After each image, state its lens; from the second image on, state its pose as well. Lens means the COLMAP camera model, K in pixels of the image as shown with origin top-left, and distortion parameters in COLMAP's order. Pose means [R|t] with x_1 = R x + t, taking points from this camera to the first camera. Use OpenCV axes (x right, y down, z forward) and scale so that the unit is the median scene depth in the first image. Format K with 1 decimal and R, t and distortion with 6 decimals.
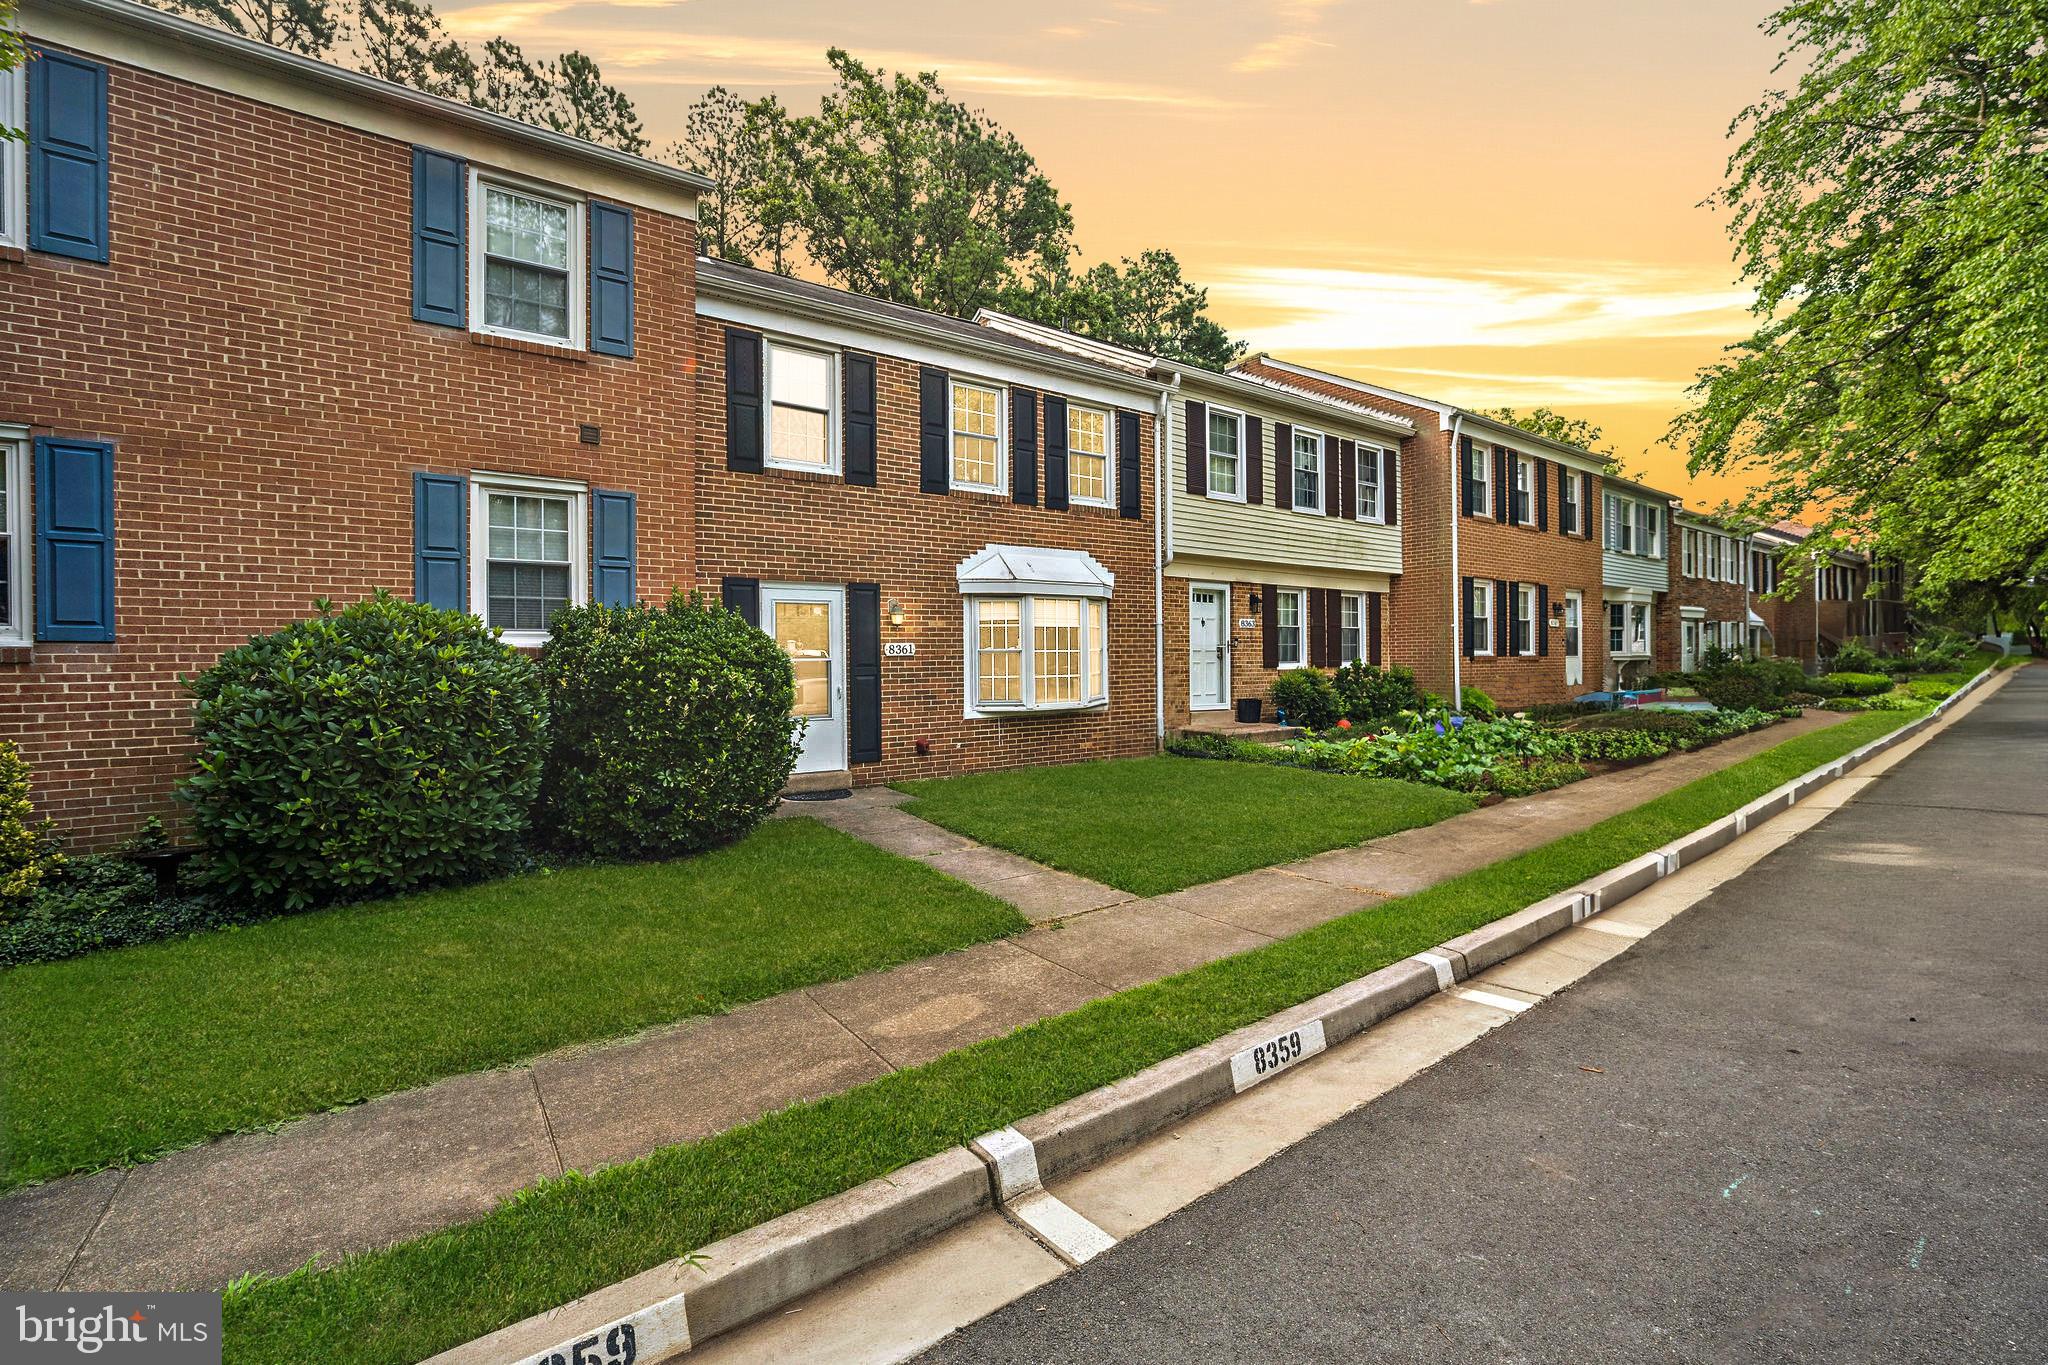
lens RADIAL K [[861.4, 0, 1016.7], [0, 861.4, 716.8], [0, 0, 1]] dist [-0.033889, 0.013024]
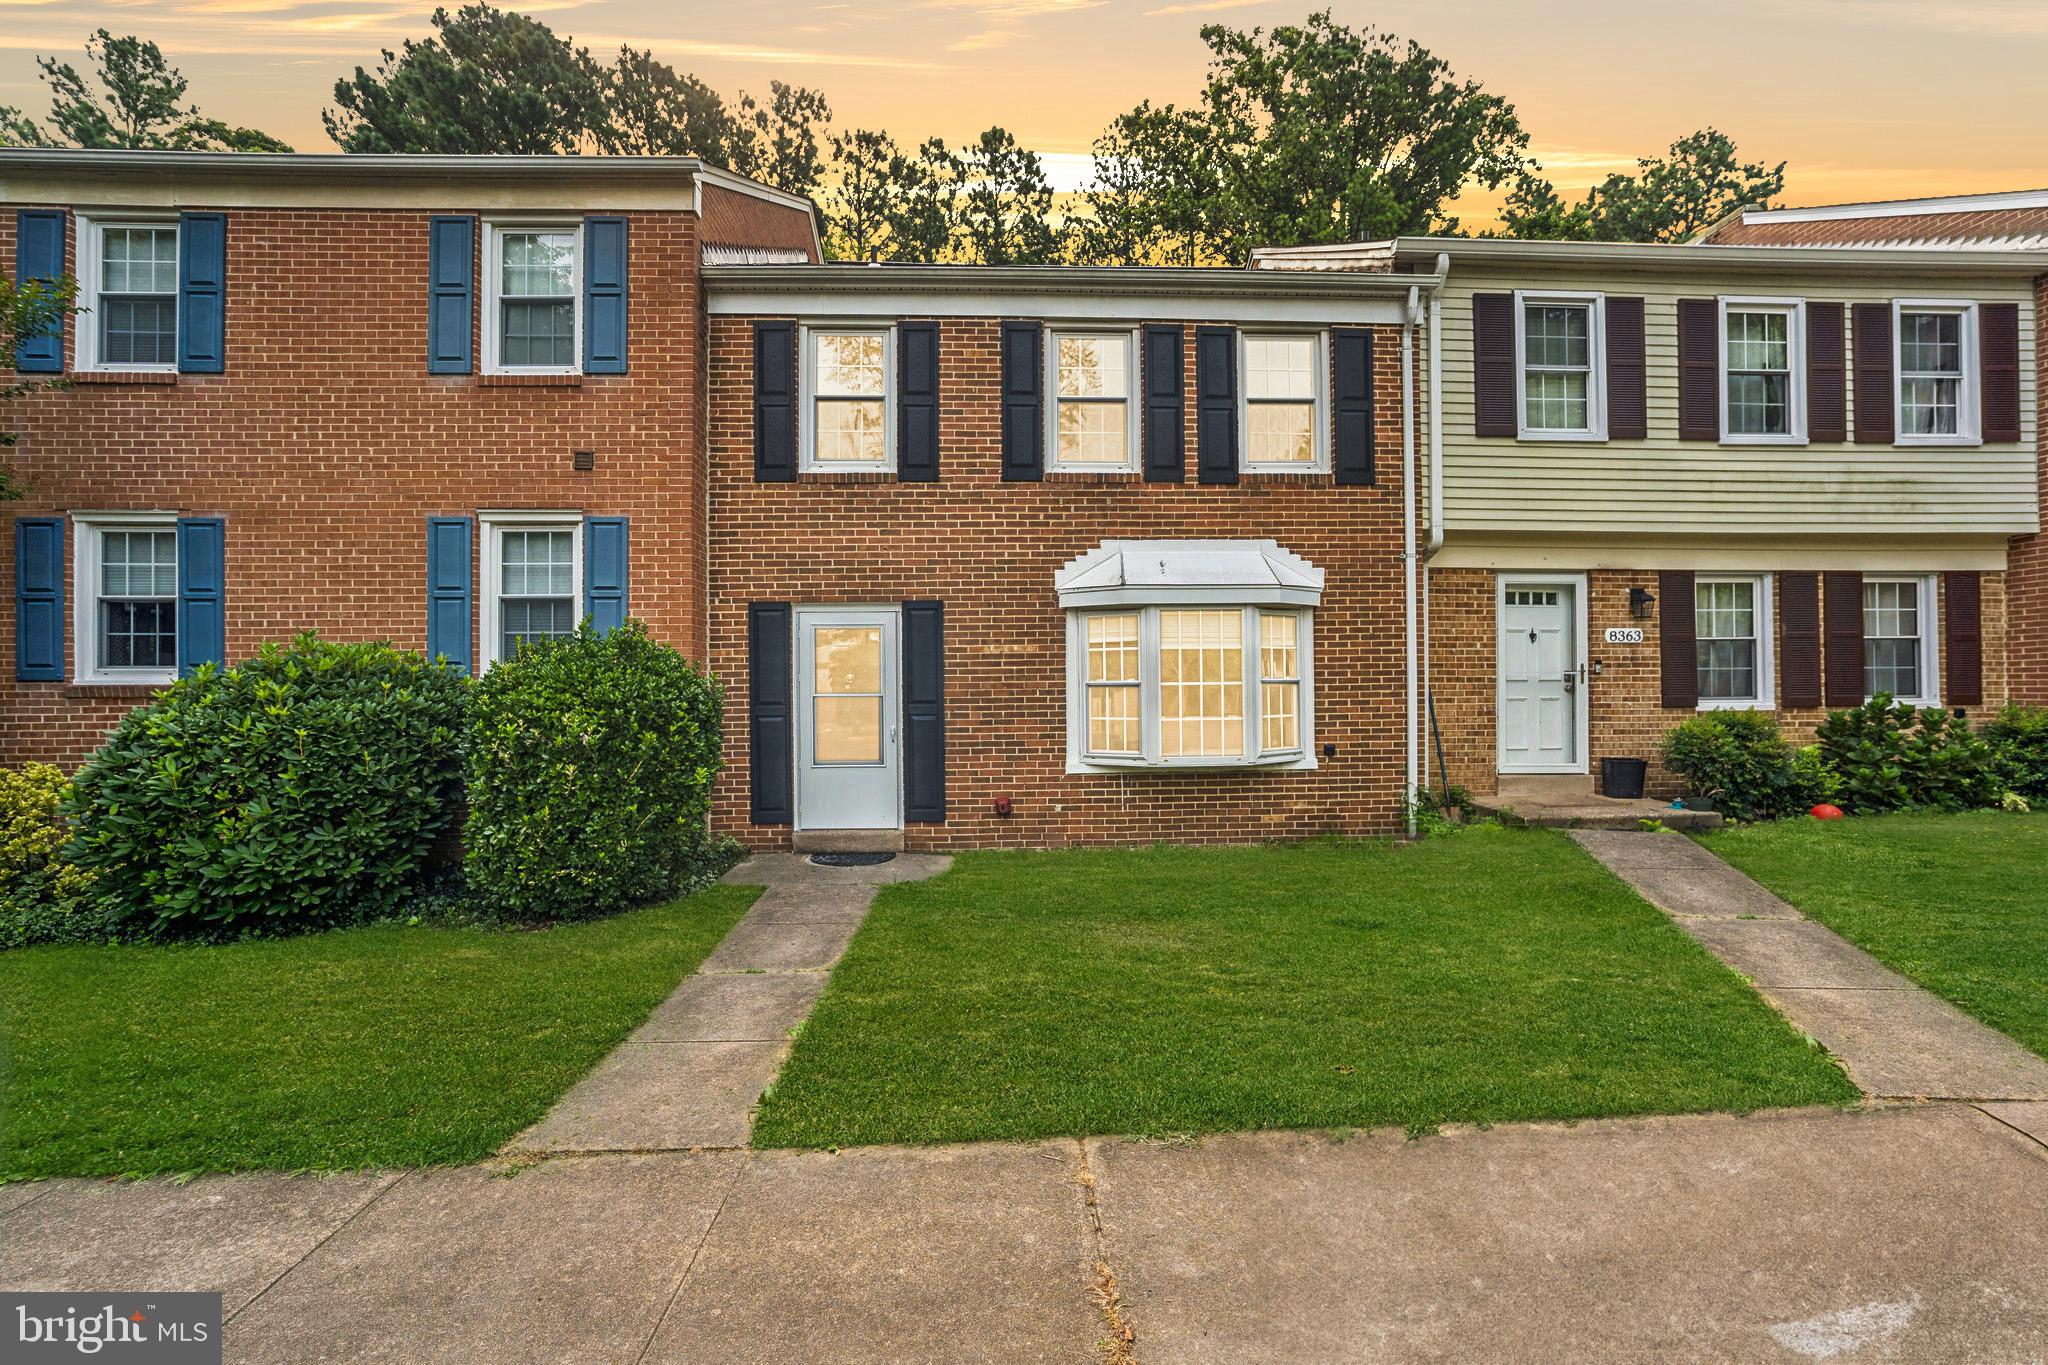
lens RADIAL K [[861.4, 0, 1016.7], [0, 861.4, 716.8], [0, 0, 1]] dist [-0.033889, 0.013024]
pose [[0.838897, 0.021406, -0.543869, 0.316561], [-0.036522, 0.999188, -0.017008, -0.032848], [0.543064, 0.034131, 0.838997, 0.343339]]
